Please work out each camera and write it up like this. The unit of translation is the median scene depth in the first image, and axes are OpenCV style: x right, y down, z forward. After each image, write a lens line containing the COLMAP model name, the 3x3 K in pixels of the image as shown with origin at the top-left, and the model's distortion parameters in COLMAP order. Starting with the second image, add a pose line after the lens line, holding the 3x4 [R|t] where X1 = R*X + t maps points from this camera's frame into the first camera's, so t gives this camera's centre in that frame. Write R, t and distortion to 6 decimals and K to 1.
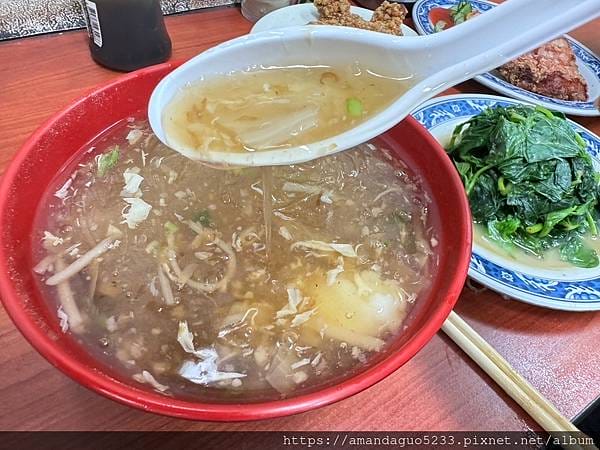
lens RADIAL K [[427.2, 0, 322.7], [0, 427.2, 221.2], [0, 0, 1]] dist [-0.001596, 0.004805]
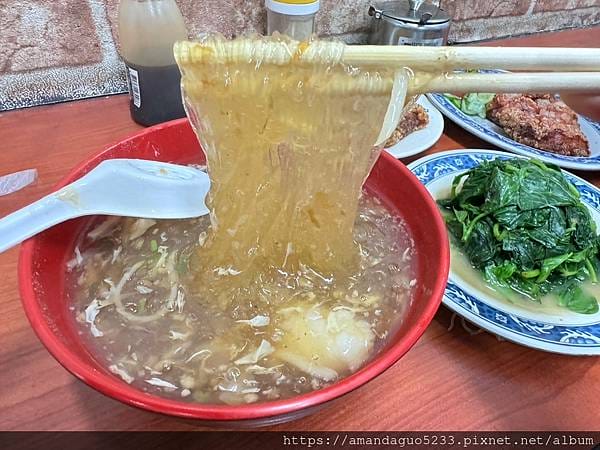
lens RADIAL K [[427.2, 0, 322.7], [0, 427.2, 221.2], [0, 0, 1]] dist [-0.001596, 0.004805]
pose [[0.997559, 0.015598, -0.068062, 0.063567], [-0.024845, 0.990229, -0.137218, 0.044658], [0.065256, 0.138575, 0.988200, -0.062661]]
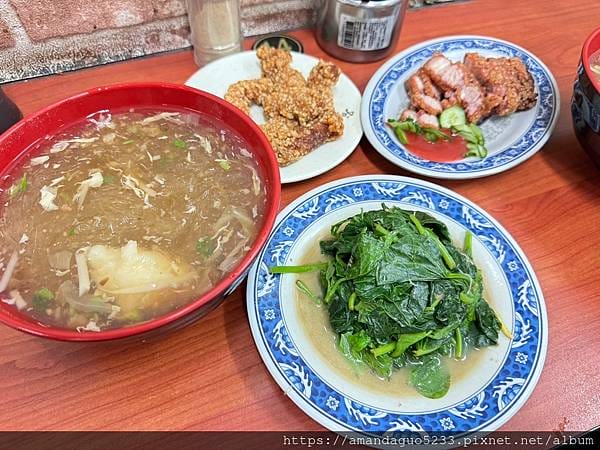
lens RADIAL K [[426.8, 0, 300.0], [0, 426.8, 225.0], [0, 0, 1]] dist [-0.023372, -0.000143]
pose [[0.987600, 0.079730, -0.135237, 0.408518], [-0.073466, 0.996008, 0.050701, -0.294046], [0.138739, -0.040137, 0.989515, 0.022029]]
